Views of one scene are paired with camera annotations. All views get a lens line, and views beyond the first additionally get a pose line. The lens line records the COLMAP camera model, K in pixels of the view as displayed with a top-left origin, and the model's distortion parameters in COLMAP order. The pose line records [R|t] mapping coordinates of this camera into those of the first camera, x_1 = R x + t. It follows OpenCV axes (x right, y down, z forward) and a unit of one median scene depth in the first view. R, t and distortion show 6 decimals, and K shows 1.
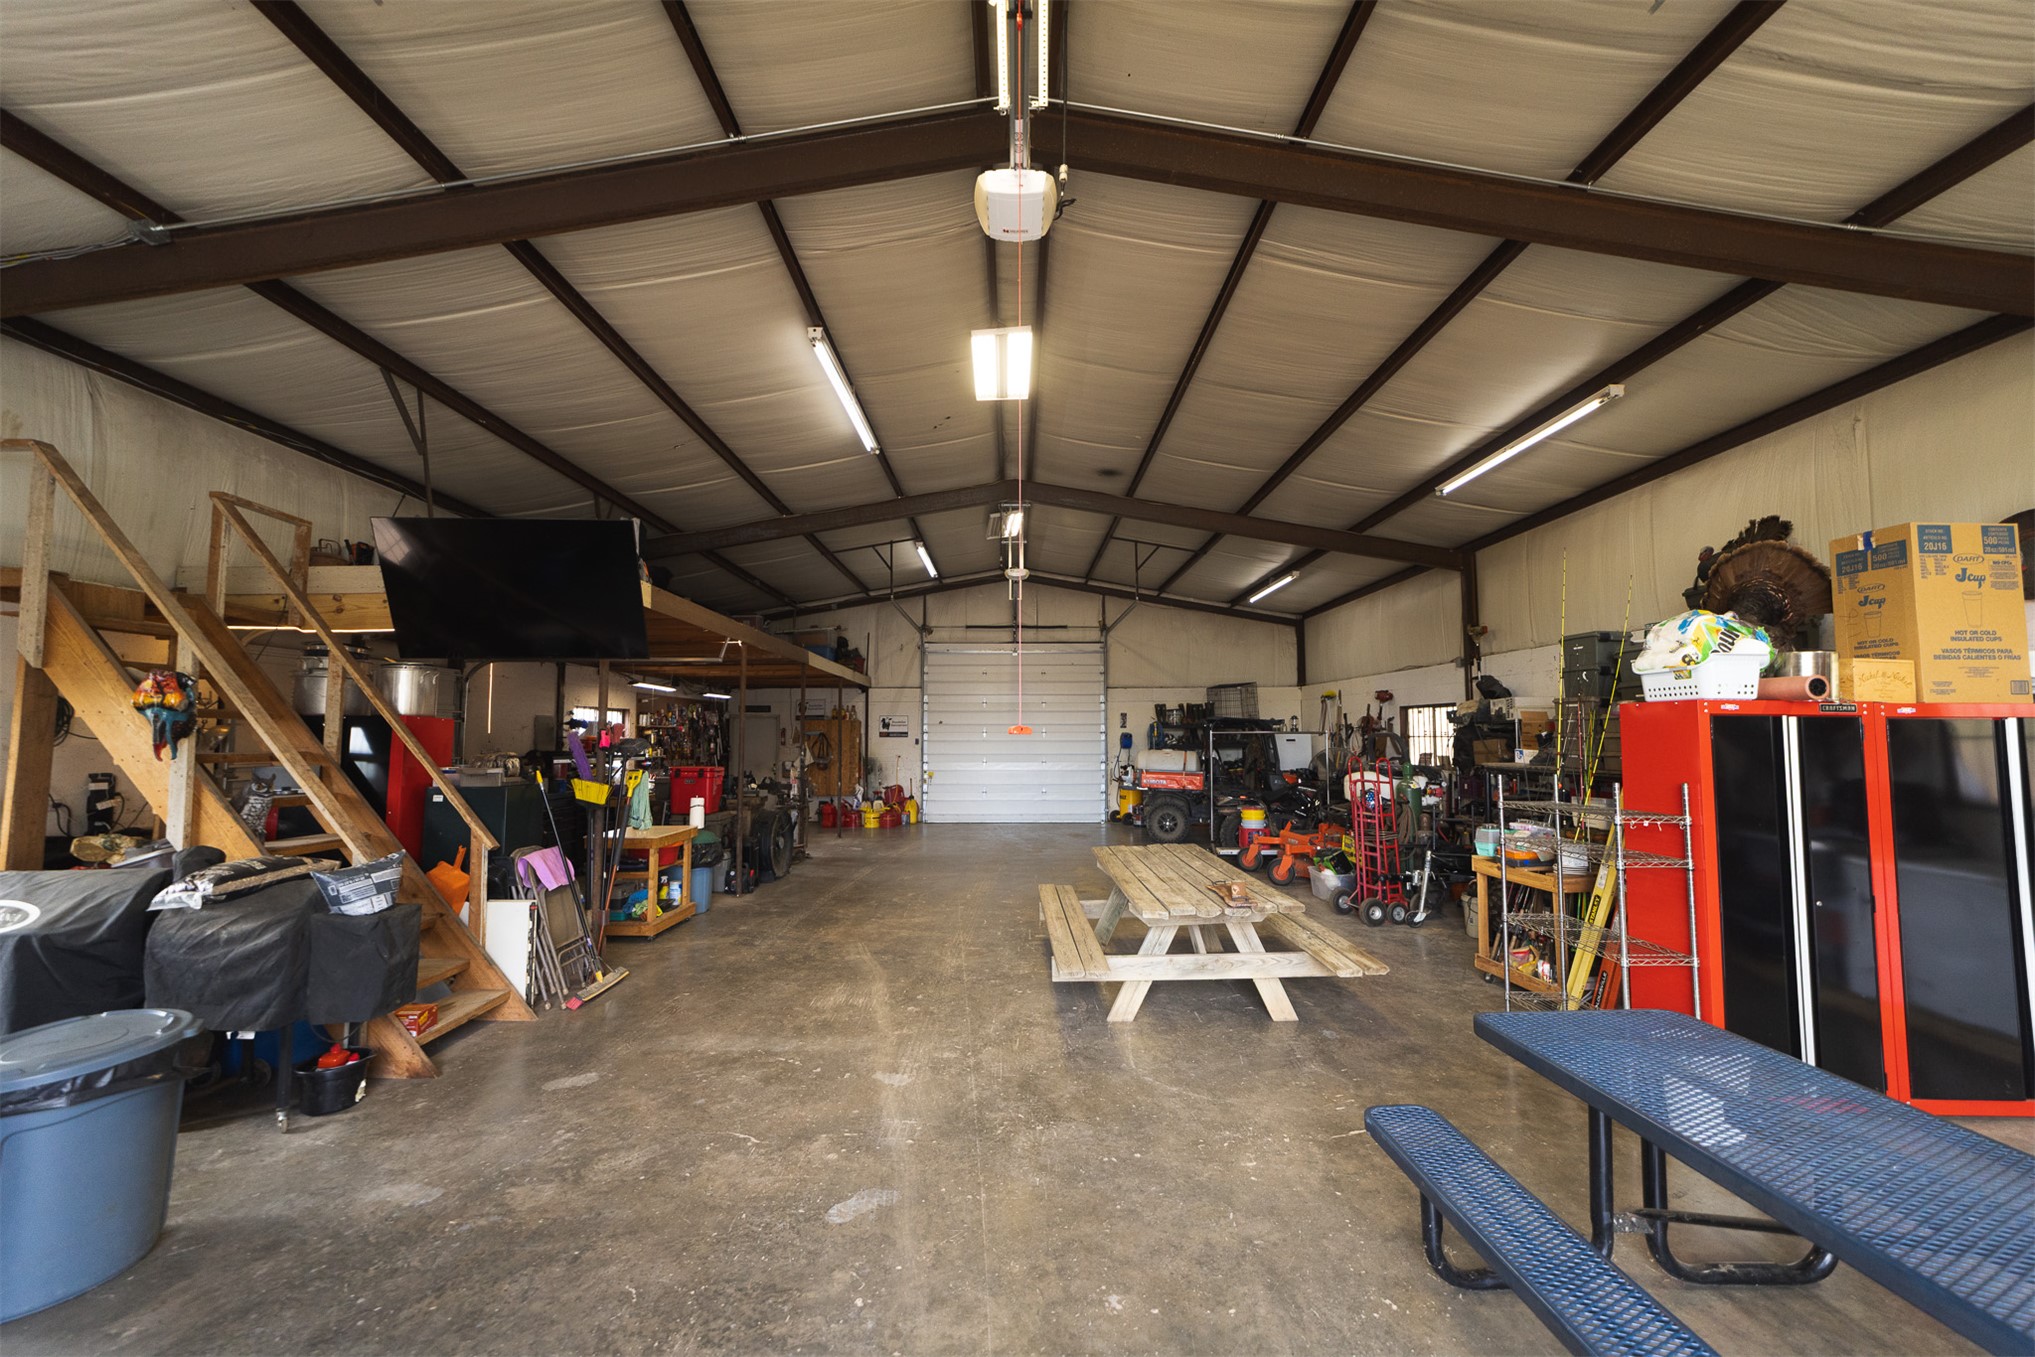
lens RADIAL K [[797.6, 0, 1024.3], [0, 797.6, 677.2], [0, 0, 1]] dist [-0.014206, 0.006208]
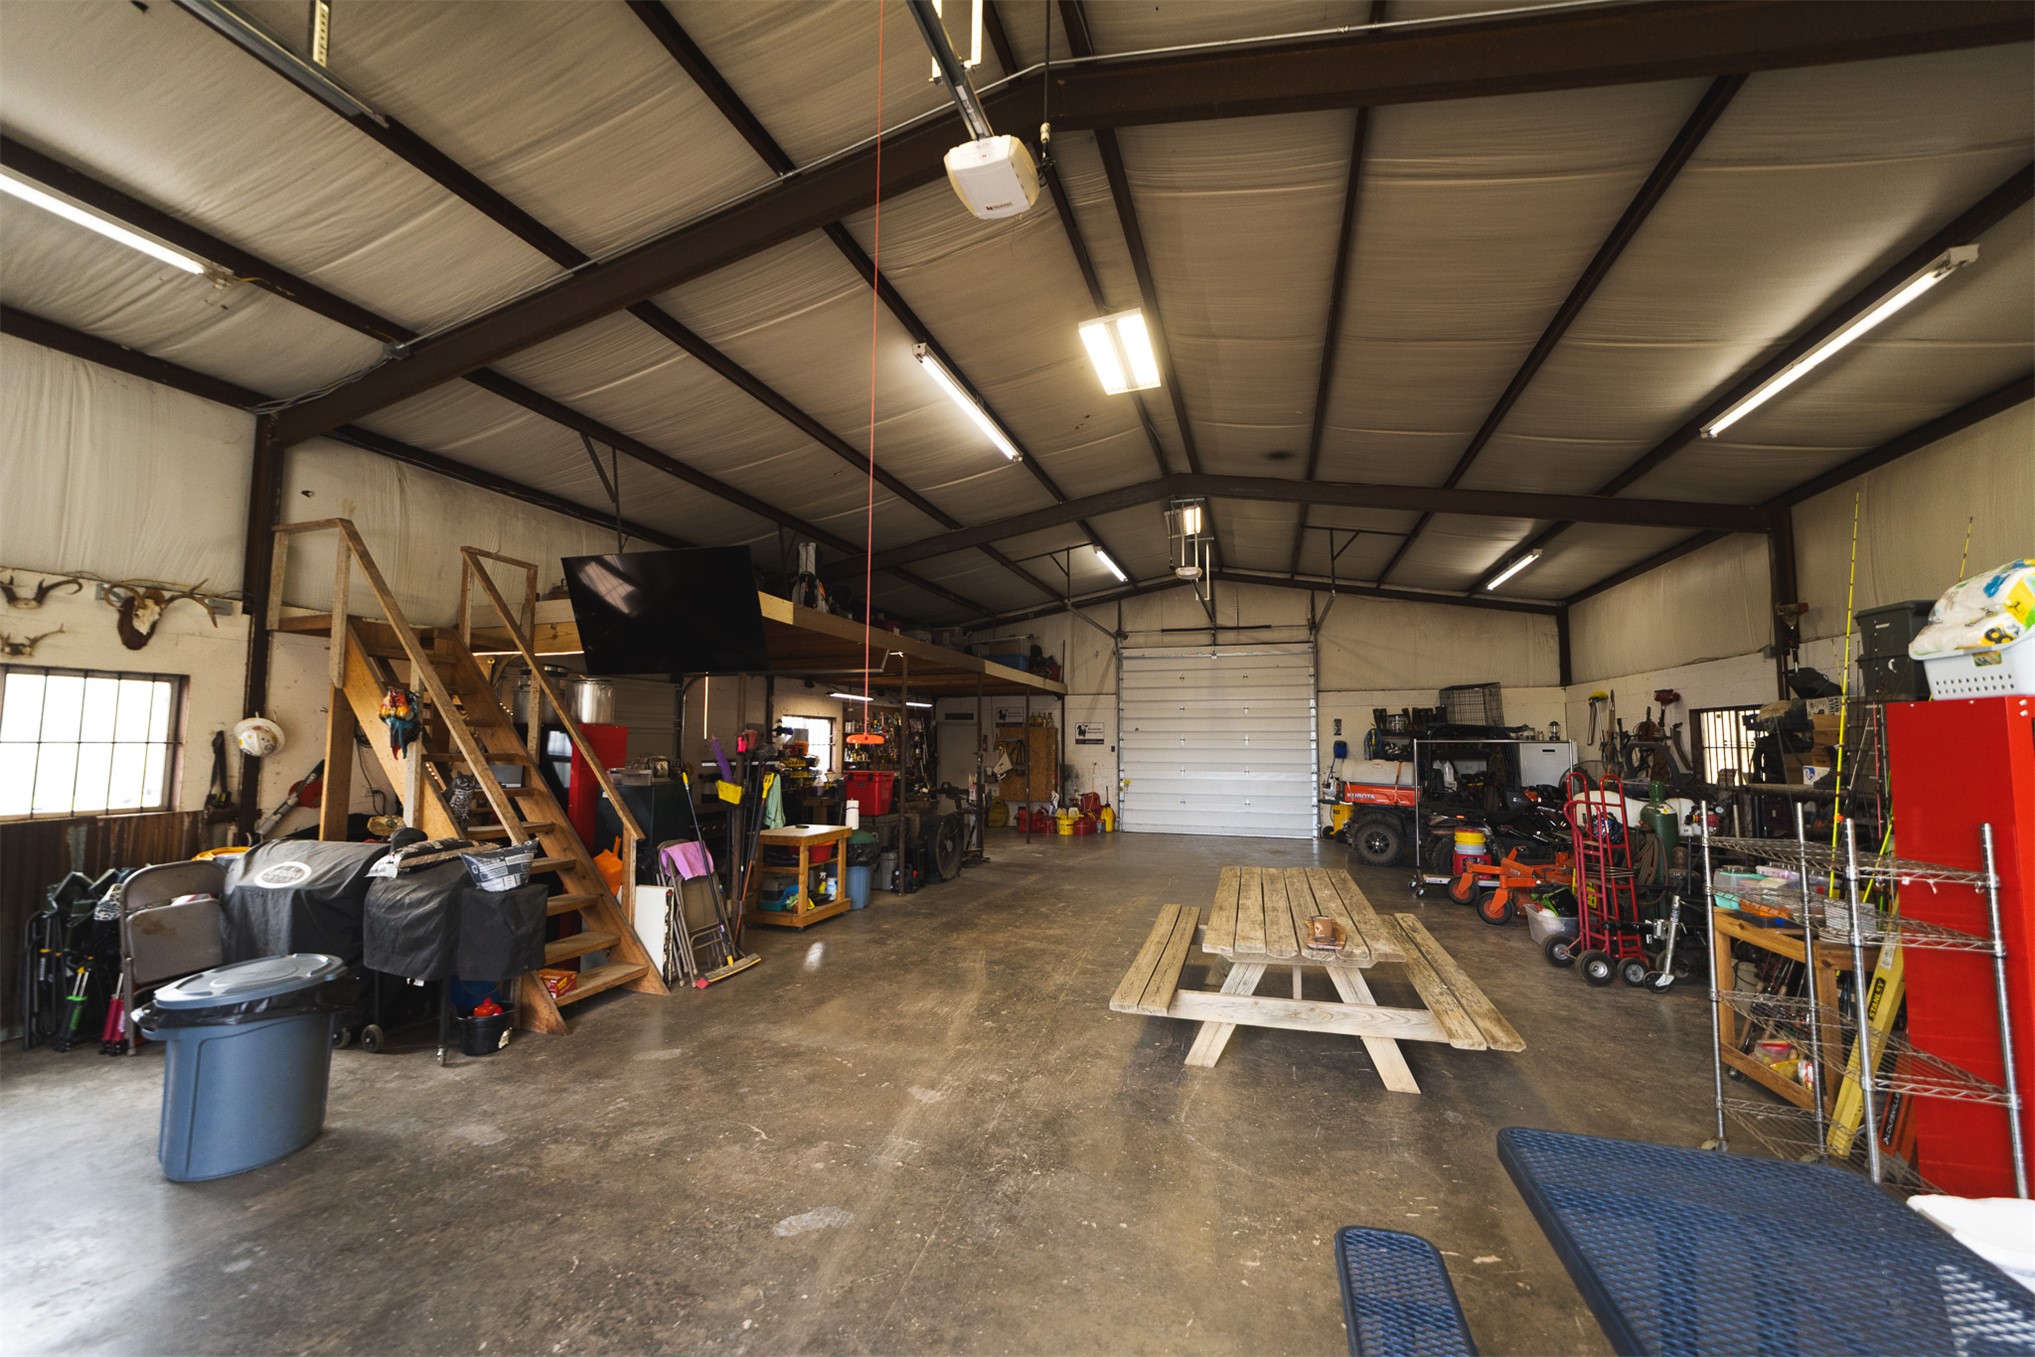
lens RADIAL K [[797.6, 0, 998.5], [0, 797.6, 678.1], [0, 0, 1]] dist [-0.014206, 0.006208]
pose [[0.946949, -0.020078, -0.320756, 0.185087], [0.017668, 0.999790, -0.010421, 0.003486], [0.320897, 0.004201, 0.947105, 0.076334]]
